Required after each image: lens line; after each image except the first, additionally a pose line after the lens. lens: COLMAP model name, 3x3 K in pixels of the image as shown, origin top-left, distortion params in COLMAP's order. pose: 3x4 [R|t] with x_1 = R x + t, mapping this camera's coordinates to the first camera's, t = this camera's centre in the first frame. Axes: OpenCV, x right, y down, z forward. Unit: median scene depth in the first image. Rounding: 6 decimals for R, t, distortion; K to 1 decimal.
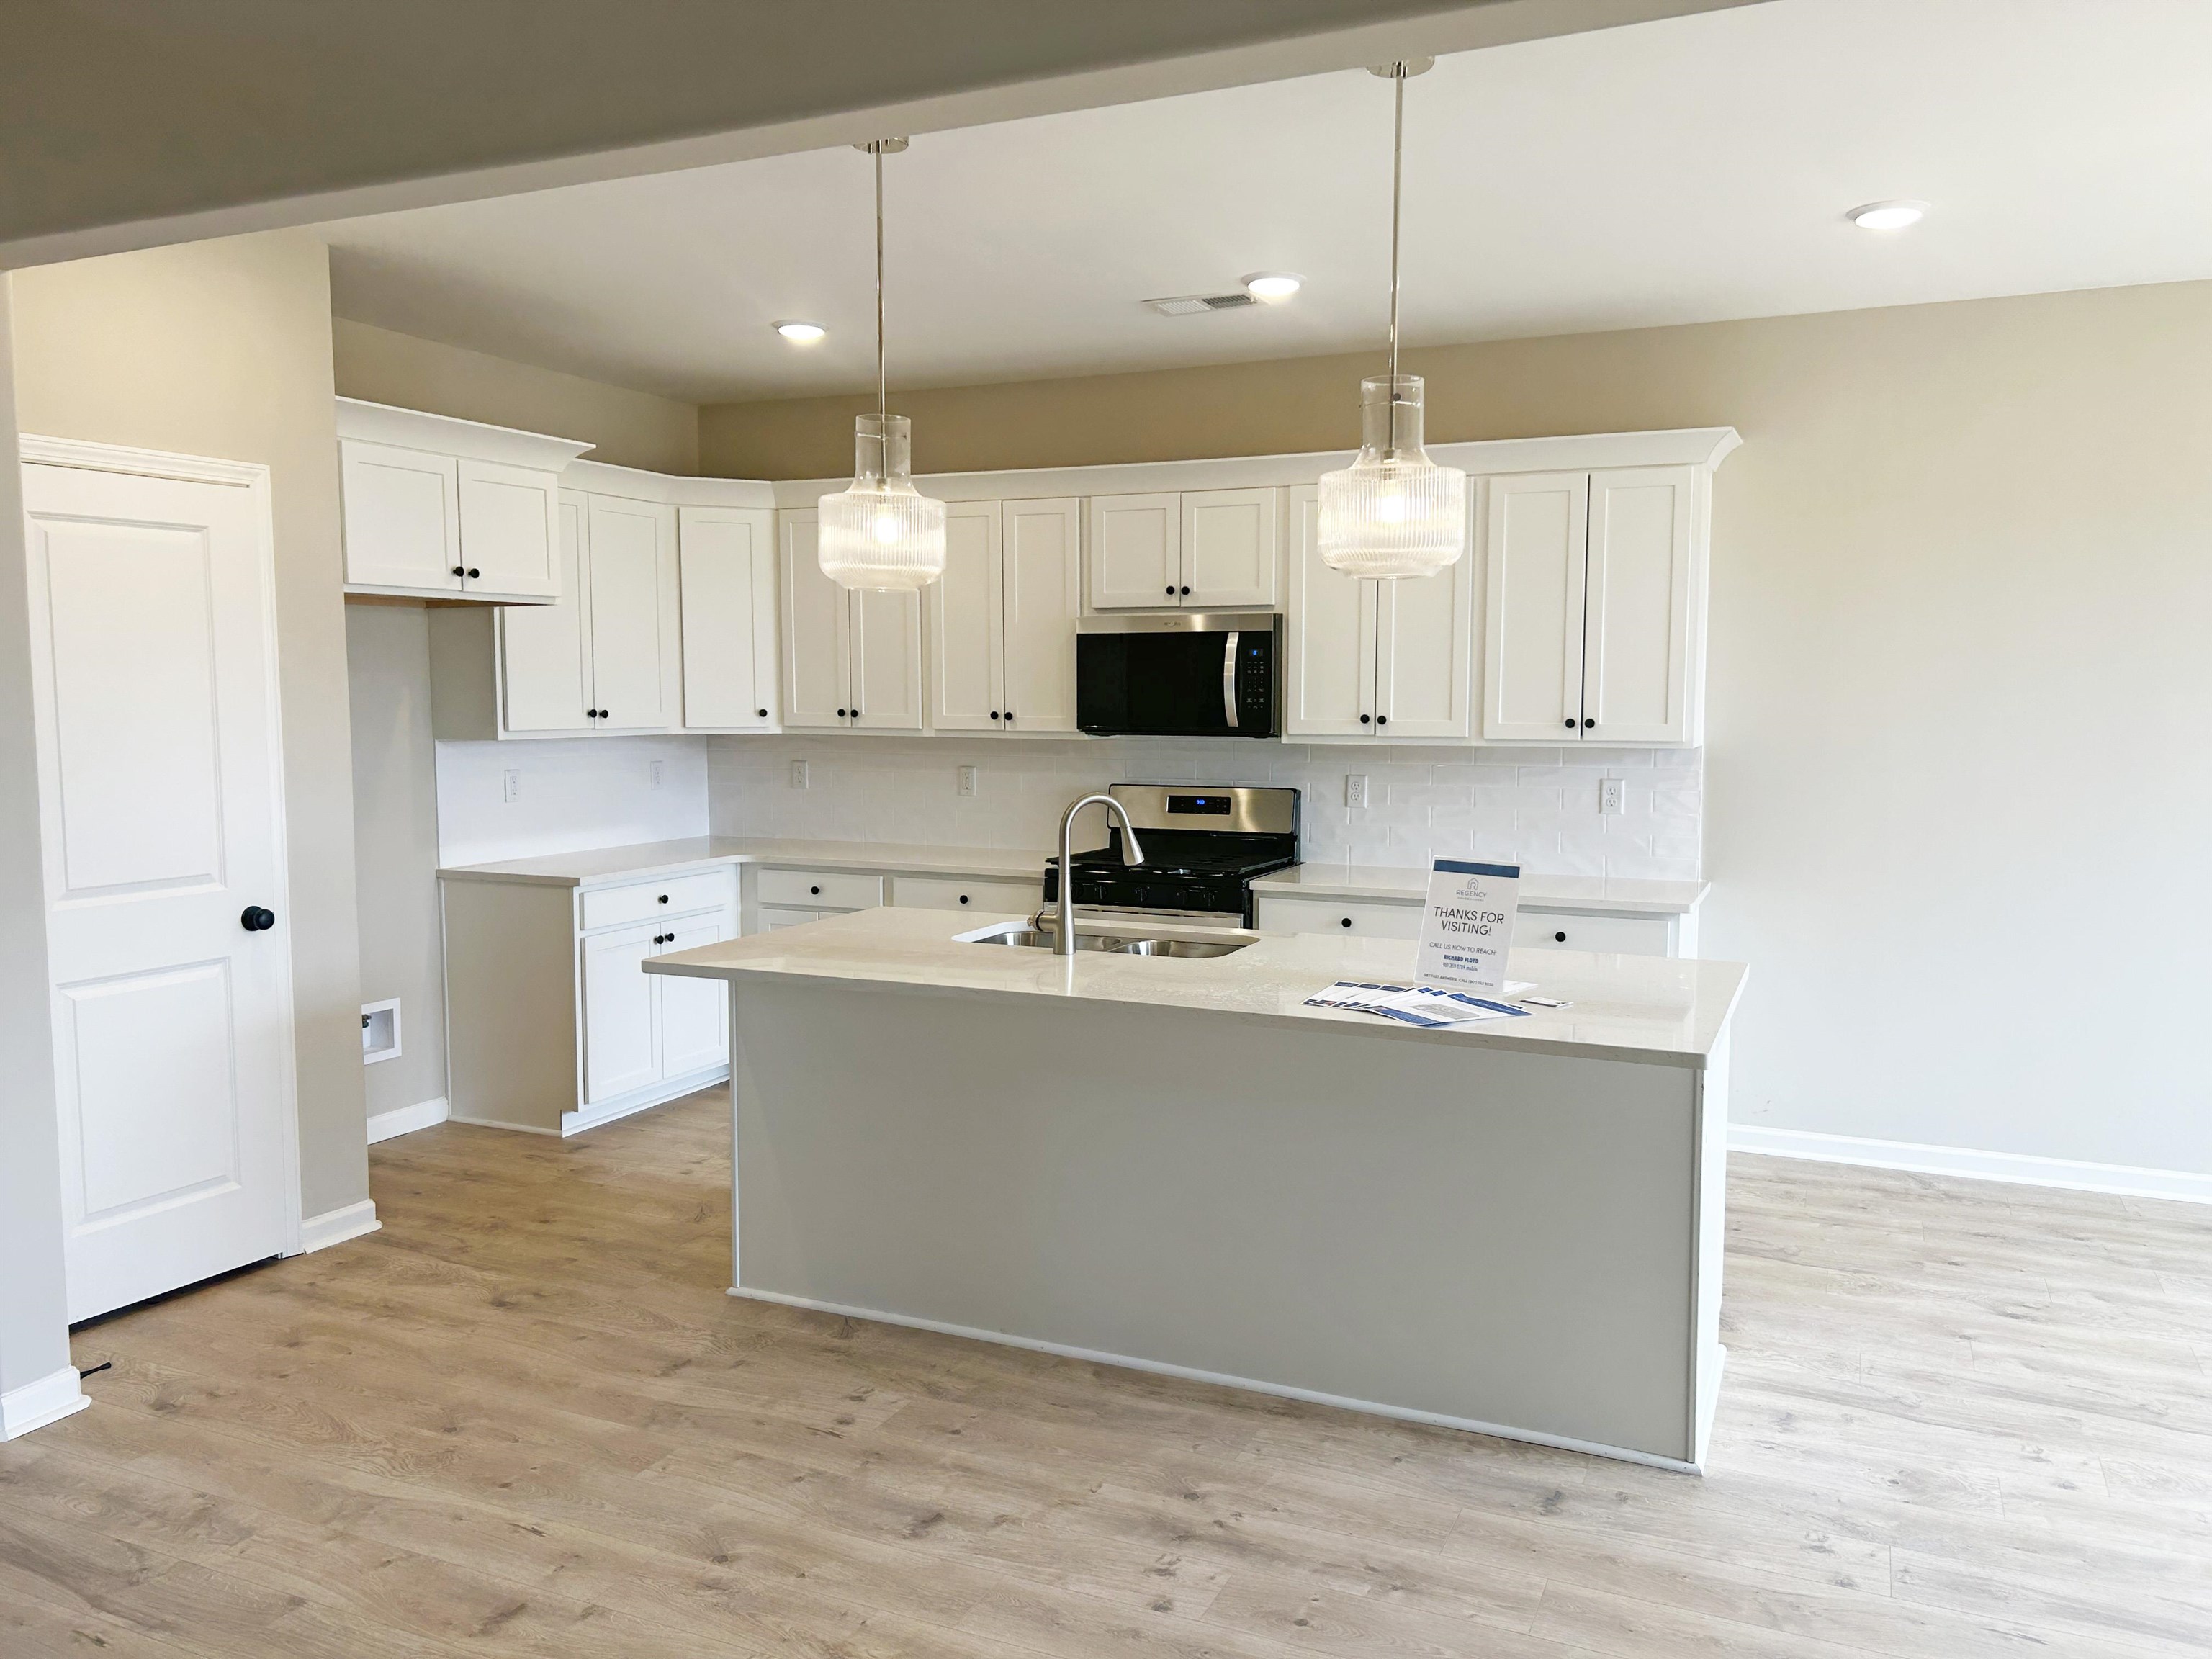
lens RADIAL K [[1671.1, 0, 1106.0], [0, 1671.1, 829.5], [0, 0, 1]] dist [0.011392, 0.005235]
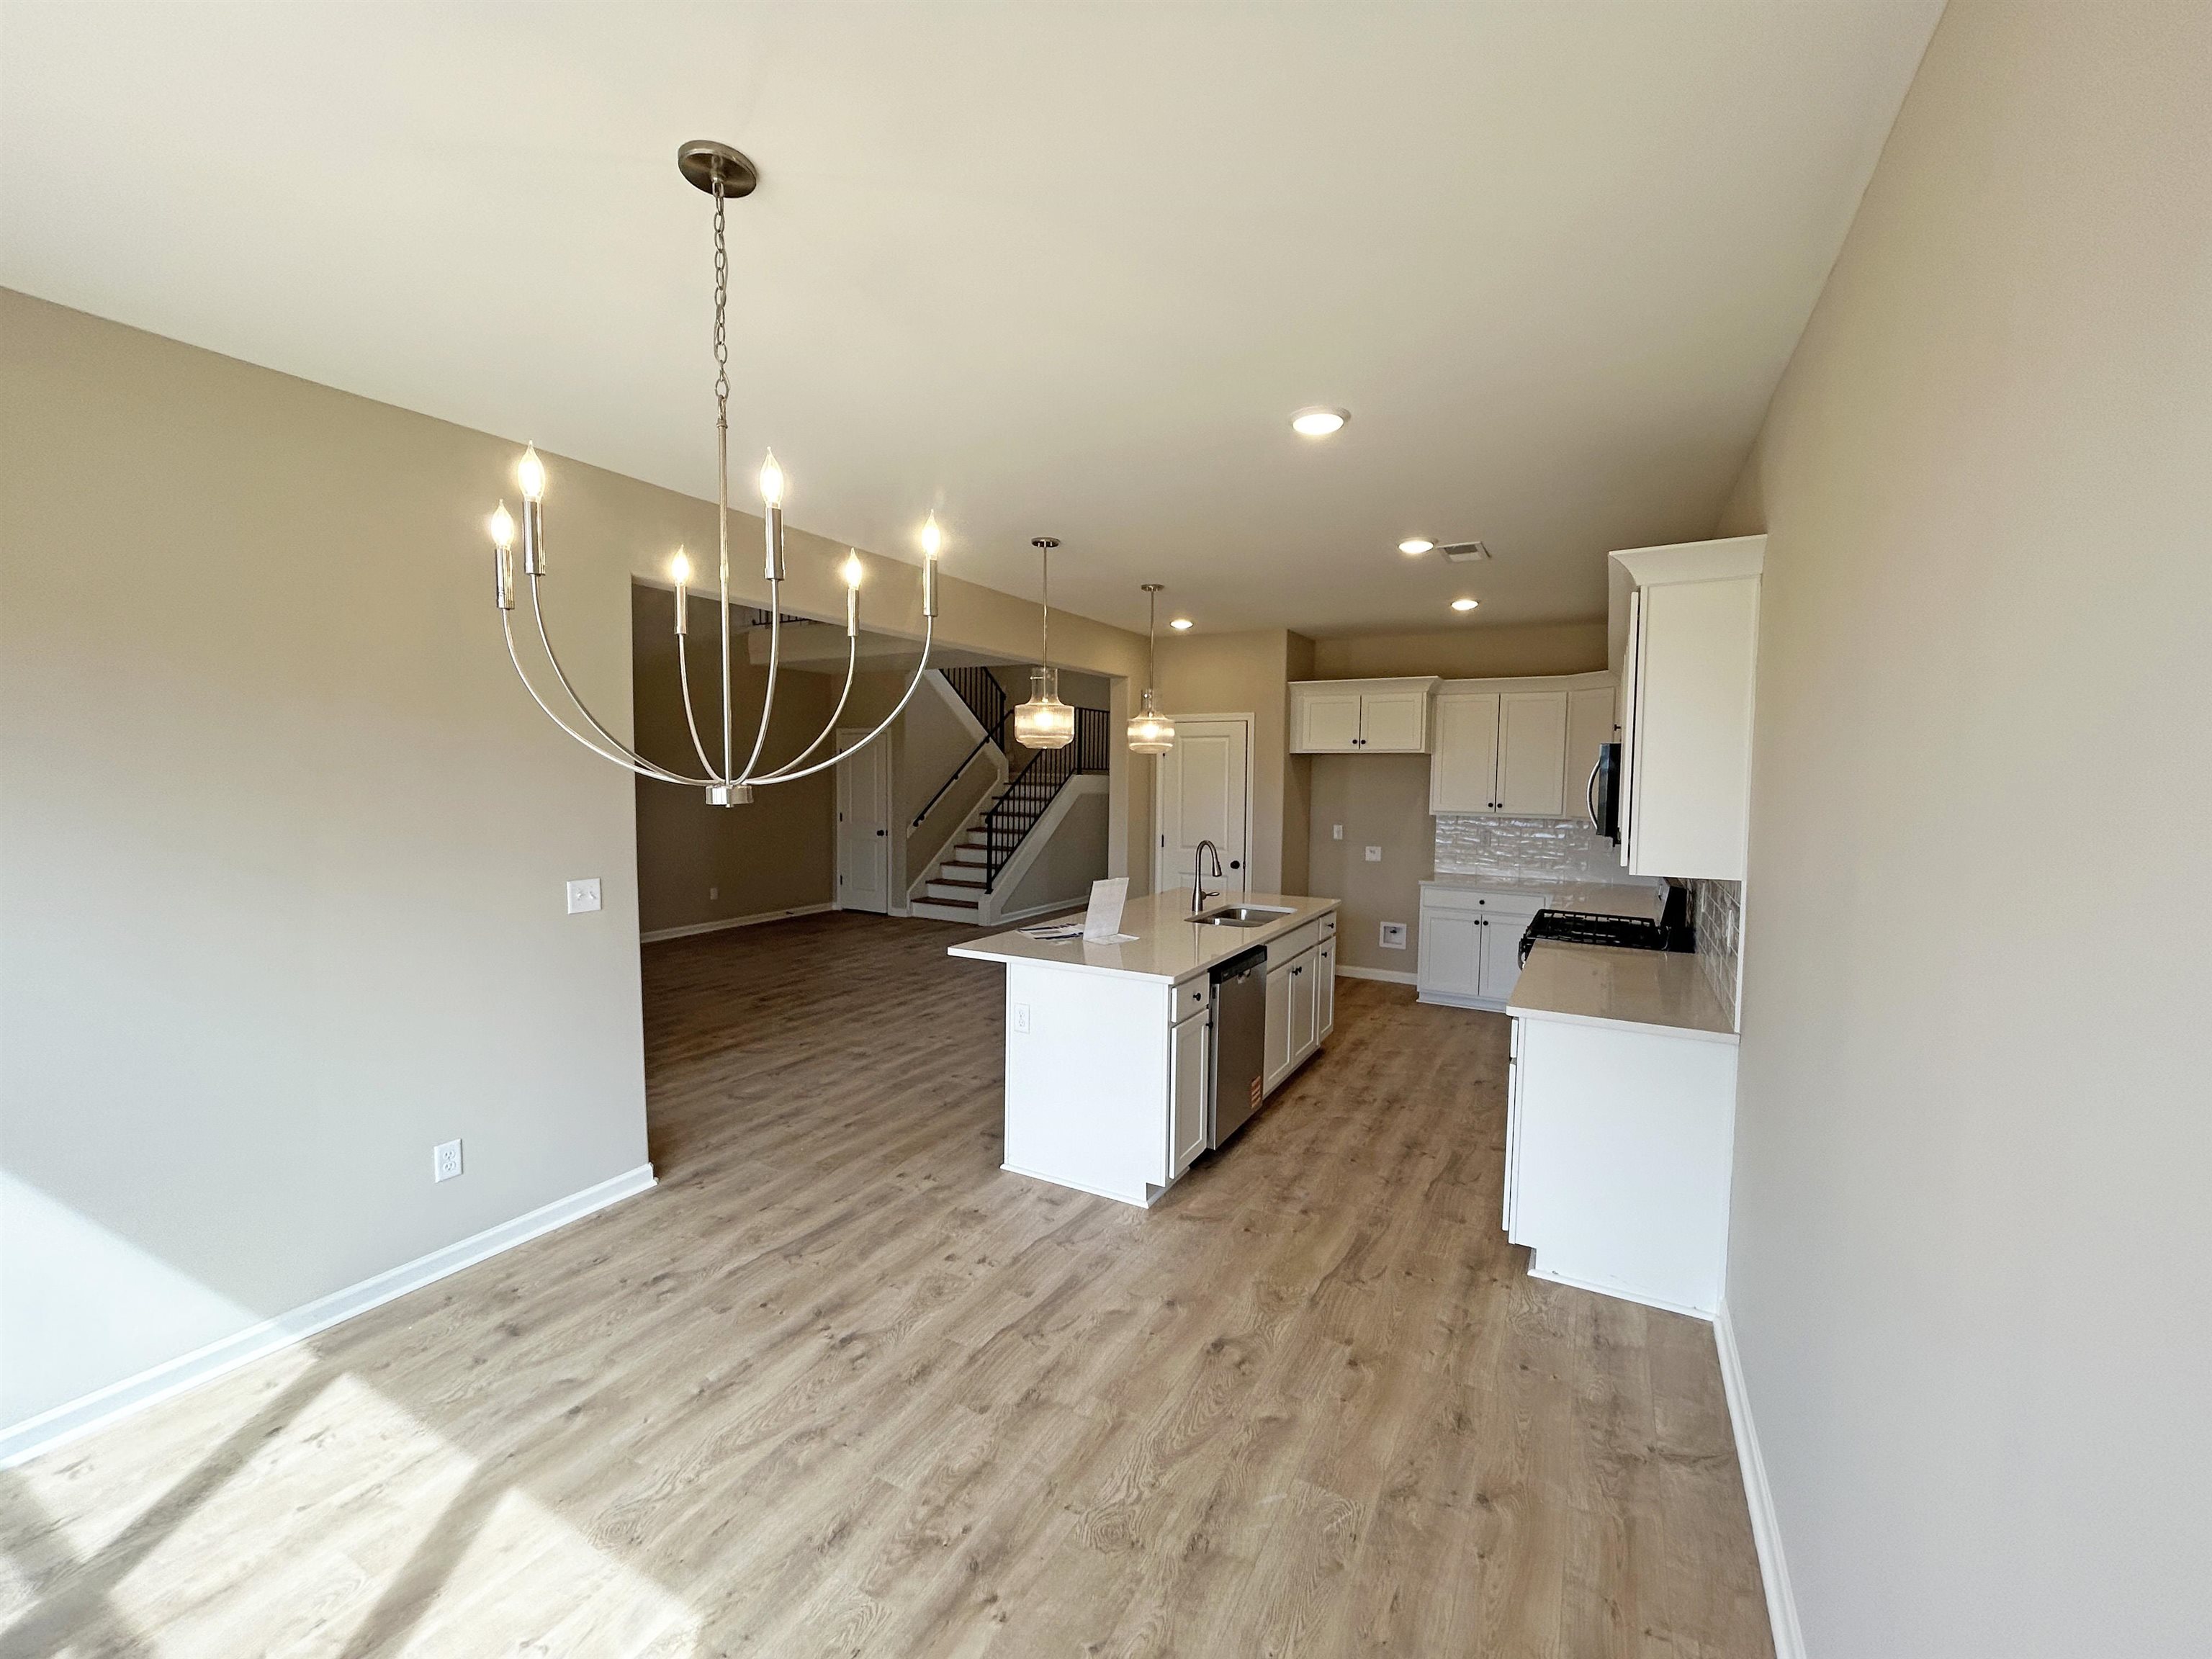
lens RADIAL K [[893.4, 0, 1116.4], [0, 893.4, 831.1], [0, 0, 1]] dist [-0.000210, 0.000405]
pose [[-0.075945, 0.062142, -0.995174, 1.025615], [-0.096313, 0.992932, 0.069352, -0.091141], [0.992450, 0.101115, -0.069423, 0.841865]]
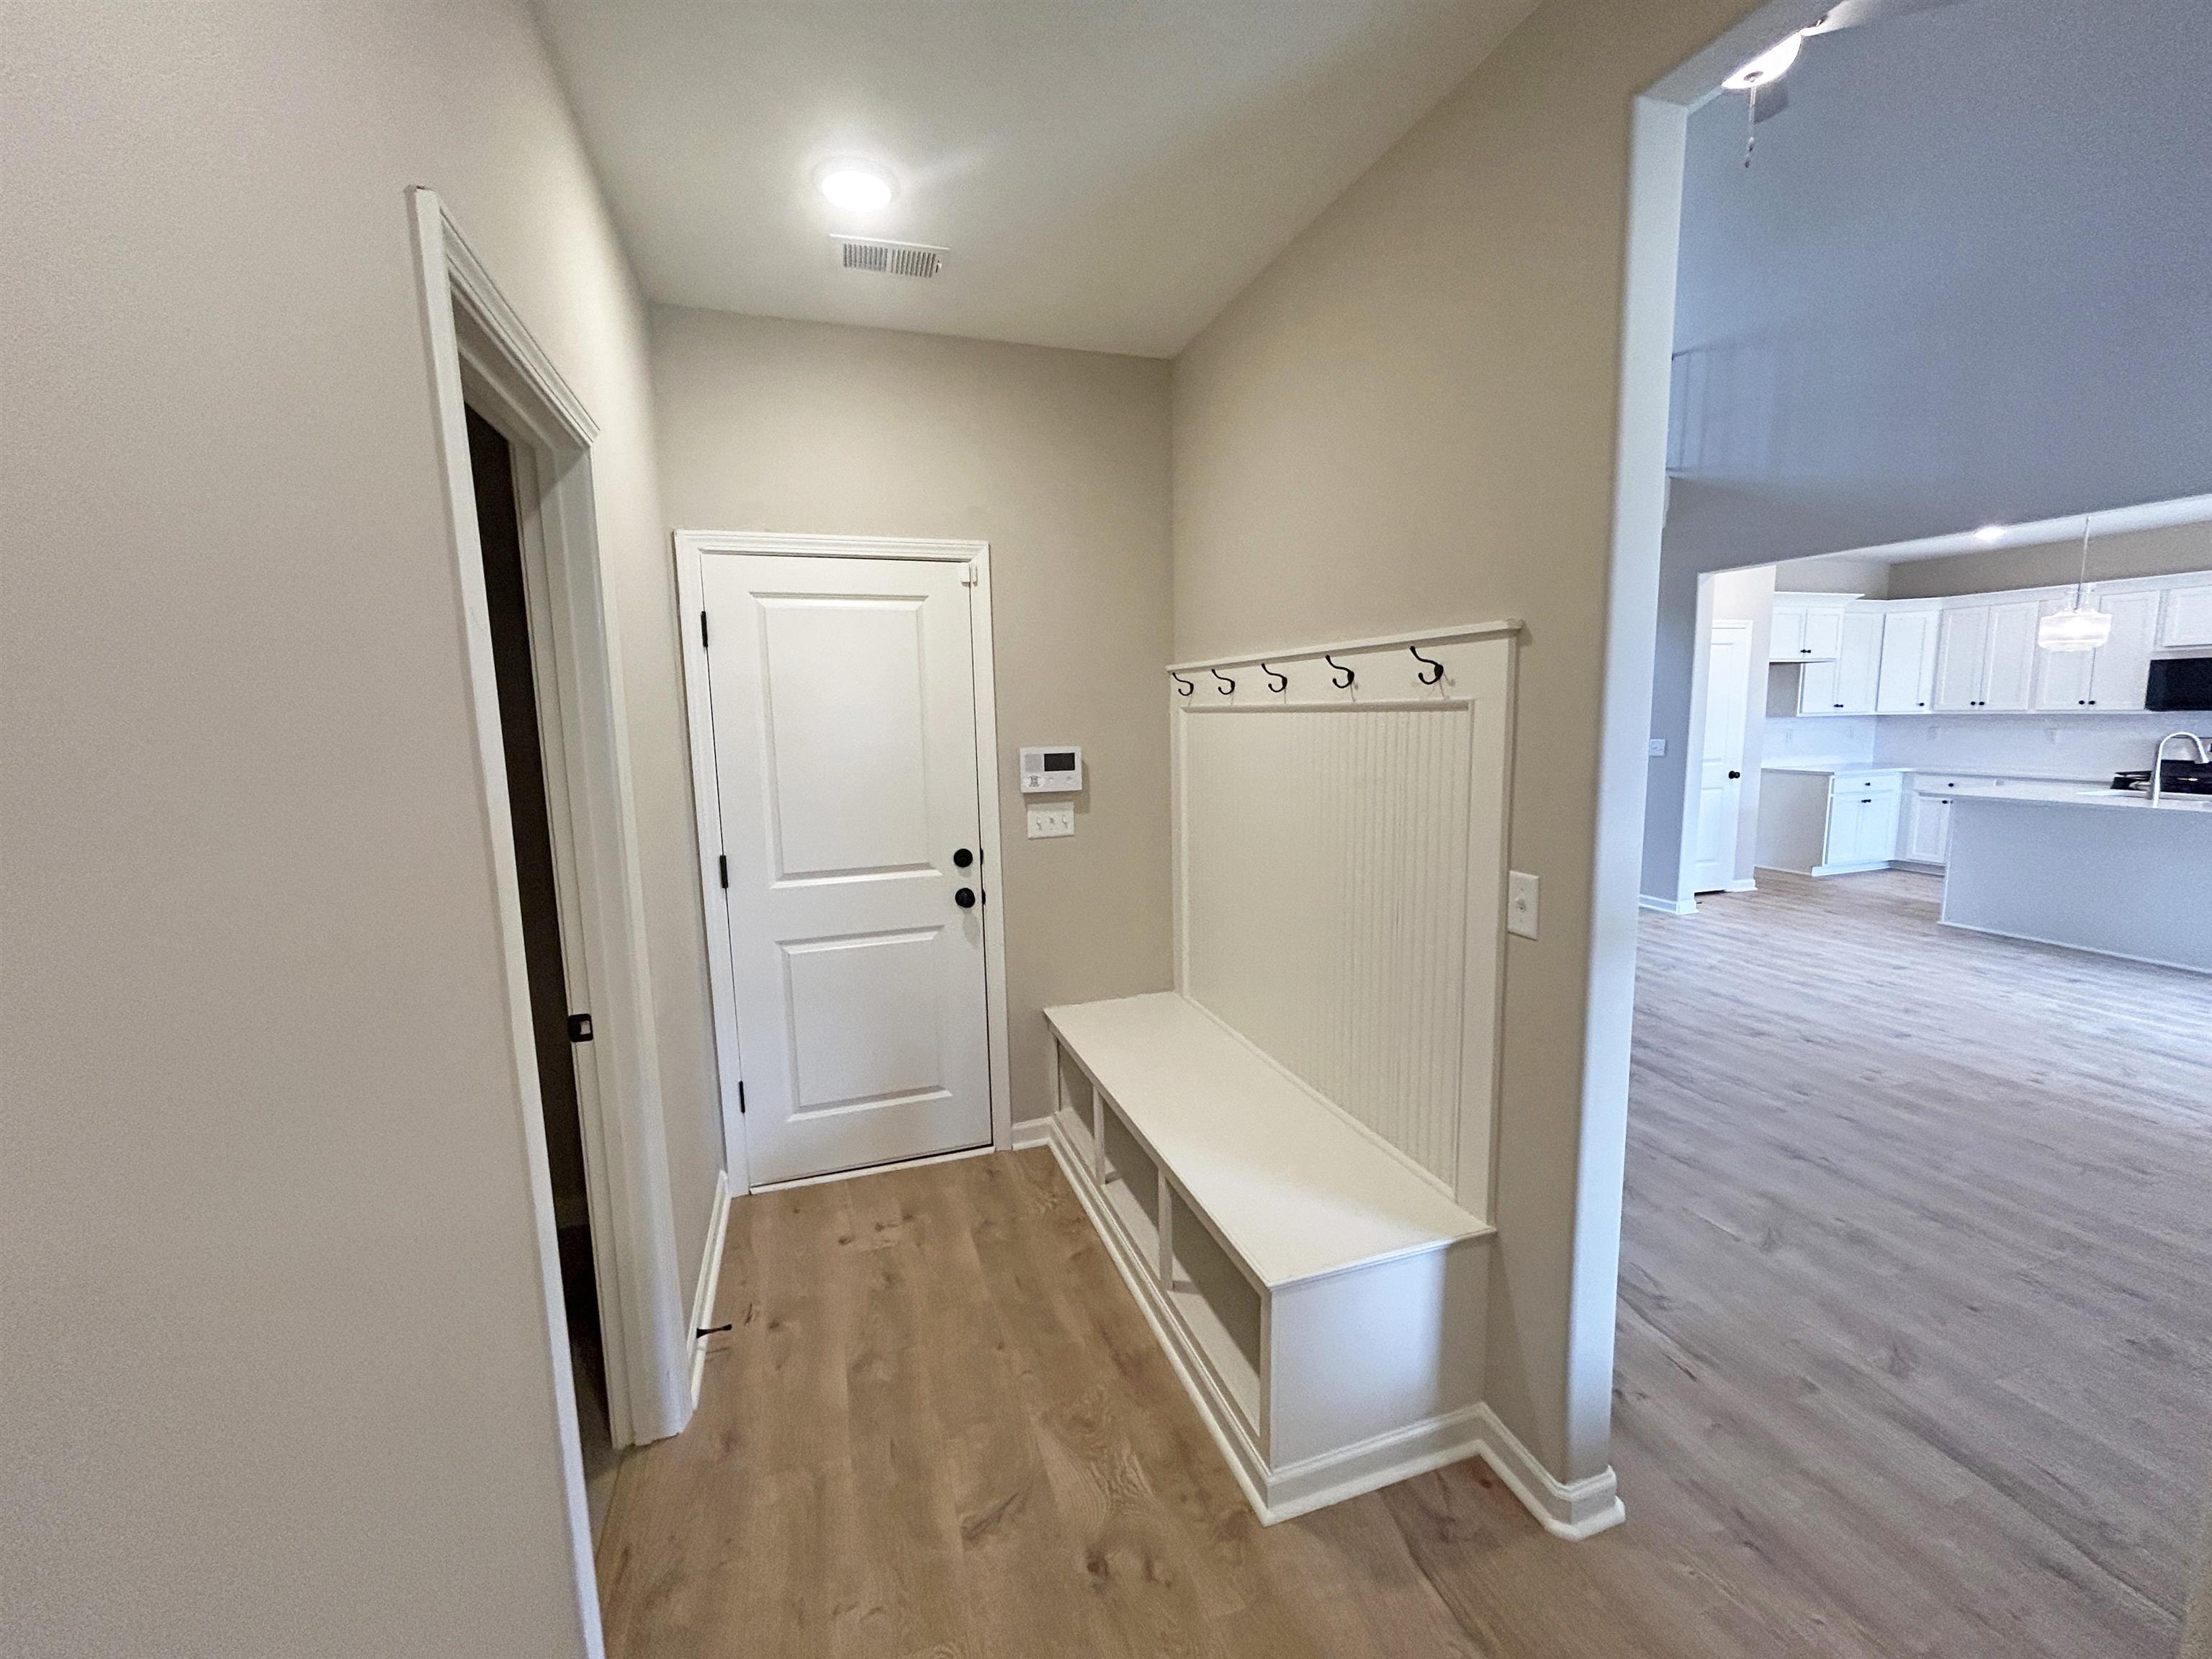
lens RADIAL K [[890.6, 0, 1112.1], [0, 890.6, 827.1], [0, 0, 1]] dist [0.003624, 0.000673]
pose [[0.686044, 0.078515, -0.723311, -0.105472], [-0.040566, 0.996741, 0.069720, 0.075391], [0.726428, -0.018489, 0.686993, -0.842772]]
